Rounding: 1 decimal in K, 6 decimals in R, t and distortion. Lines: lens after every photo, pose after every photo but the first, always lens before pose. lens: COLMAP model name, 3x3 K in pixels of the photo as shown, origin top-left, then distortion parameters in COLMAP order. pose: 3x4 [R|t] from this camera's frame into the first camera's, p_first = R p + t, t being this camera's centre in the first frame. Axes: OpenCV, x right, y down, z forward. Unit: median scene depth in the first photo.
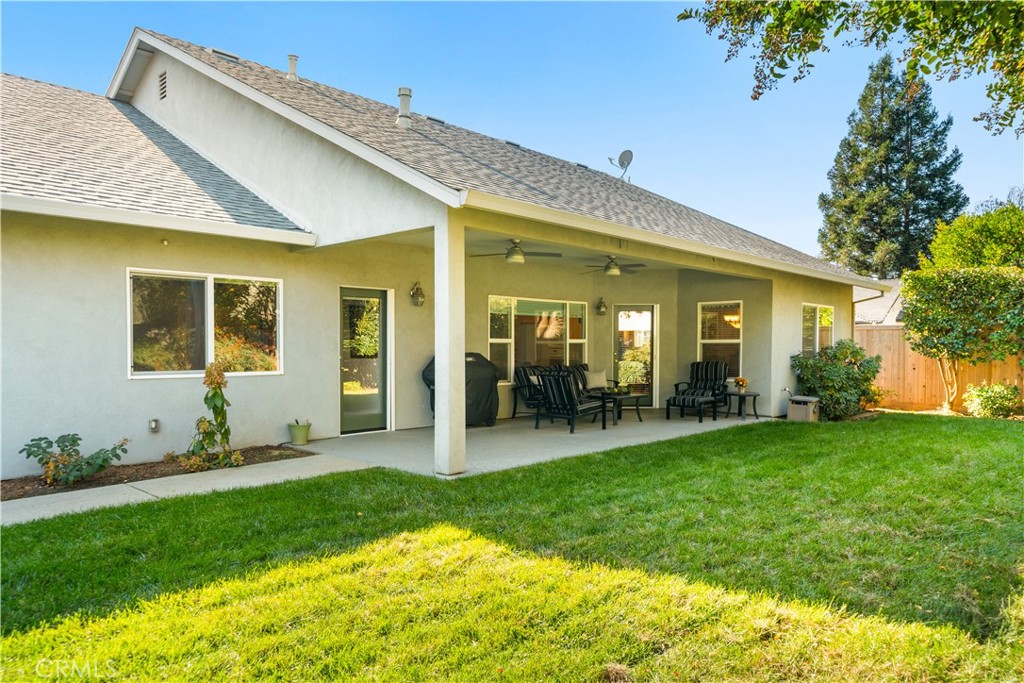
lens RADIAL K [[685.9, 0, 510.2], [0, 685.9, 346.2], [0, 0, 1]] dist [0.006199, 0.005710]
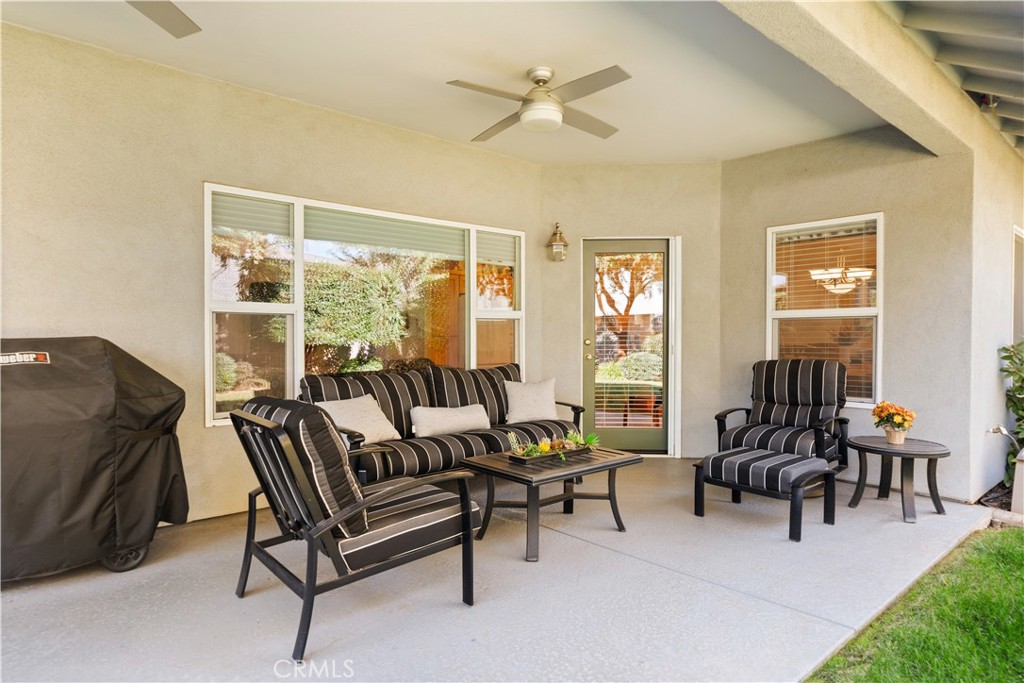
lens RADIAL K [[615.3, 0, 514.8], [0, 615.3, 338.3], [0, 0, 1]] dist [0.000262, 0.000026]
pose [[0.997121, -0.002564, -0.075787, 0.142460], [0.002663, 0.999996, 0.001197, 0.007720], [0.075784, -0.001396, 0.997123, 0.601955]]
